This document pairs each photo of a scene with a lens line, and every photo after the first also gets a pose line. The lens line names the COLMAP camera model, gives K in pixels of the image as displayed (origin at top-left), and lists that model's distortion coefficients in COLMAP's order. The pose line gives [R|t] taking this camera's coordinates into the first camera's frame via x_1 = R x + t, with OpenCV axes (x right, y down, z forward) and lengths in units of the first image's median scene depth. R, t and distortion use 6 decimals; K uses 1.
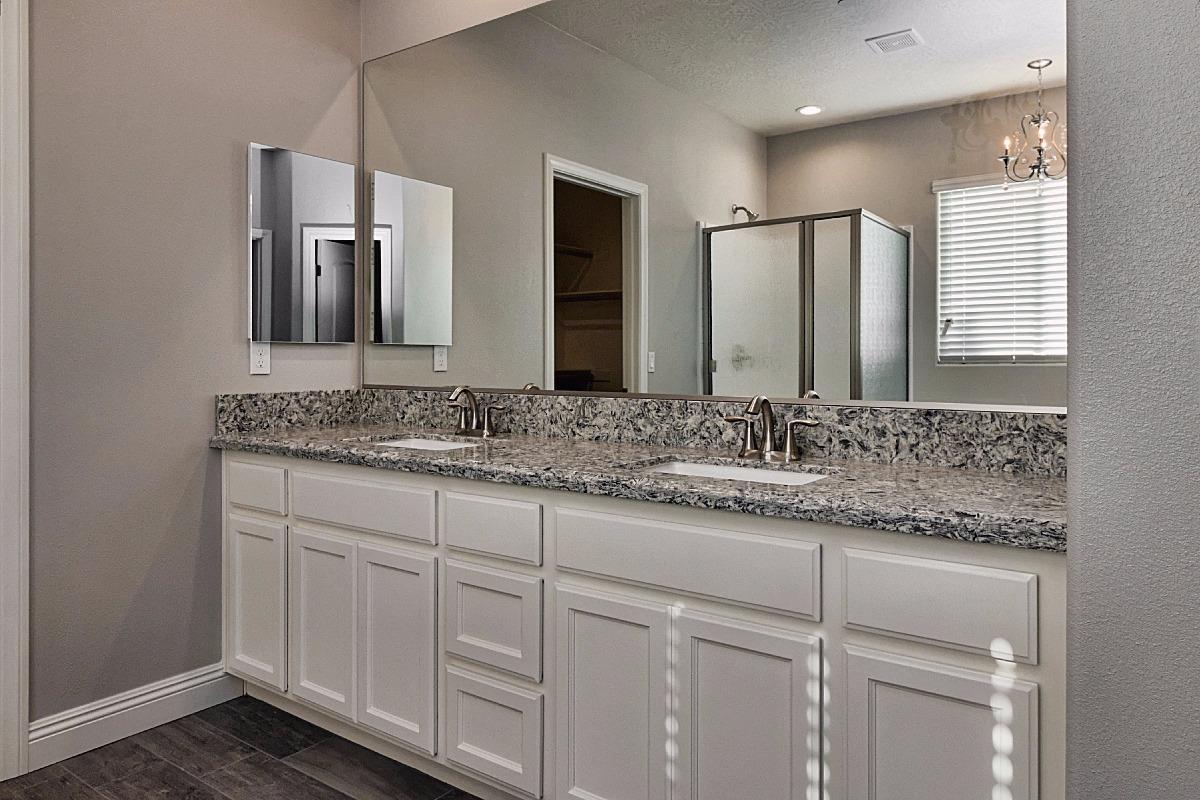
lens RADIAL K [[818.0, 0, 599.8], [0, 818.0, 372.0], [0, 0, 1]] dist [-0.008570, -0.002489]
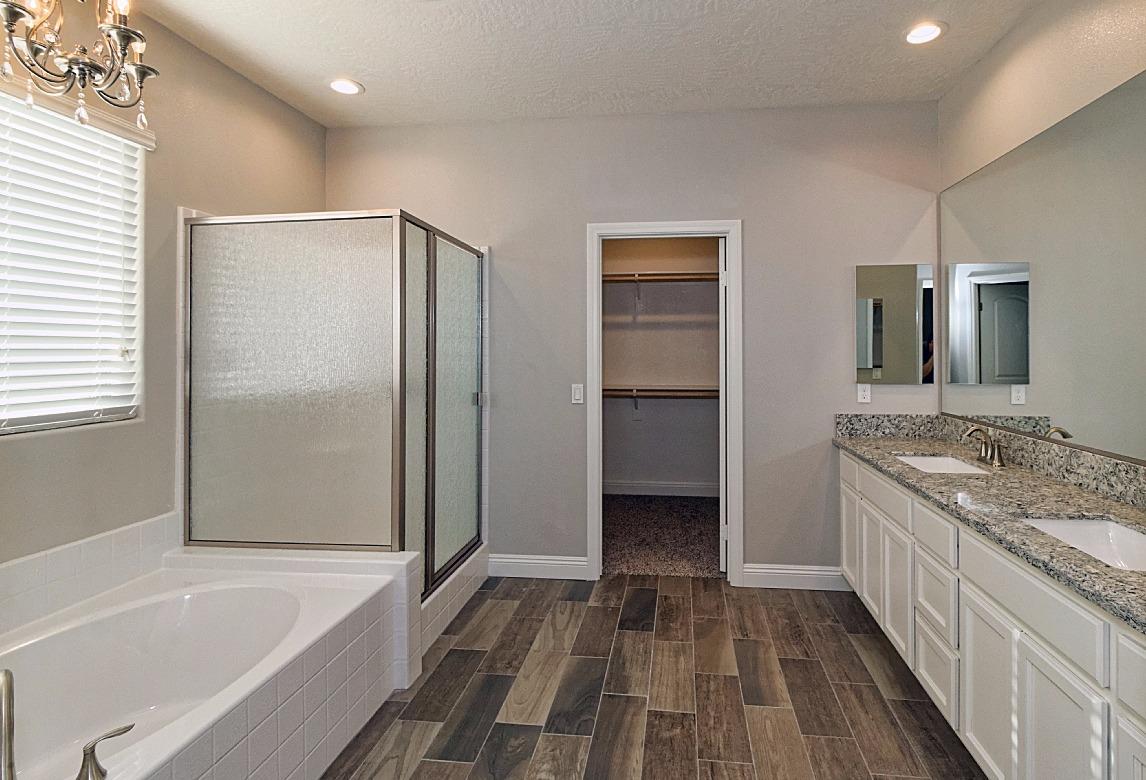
lens RADIAL K [[554.7, 0, 574.3], [0, 554.7, 362.4], [0, 0, 1]] dist [-0.000558, -0.000134]
pose [[0.430090, 0.007658, -0.902753, 0.377402], [0.003359, 0.999944, 0.010082, -0.100249], [0.902780, -0.007369, 0.430040, -0.016010]]
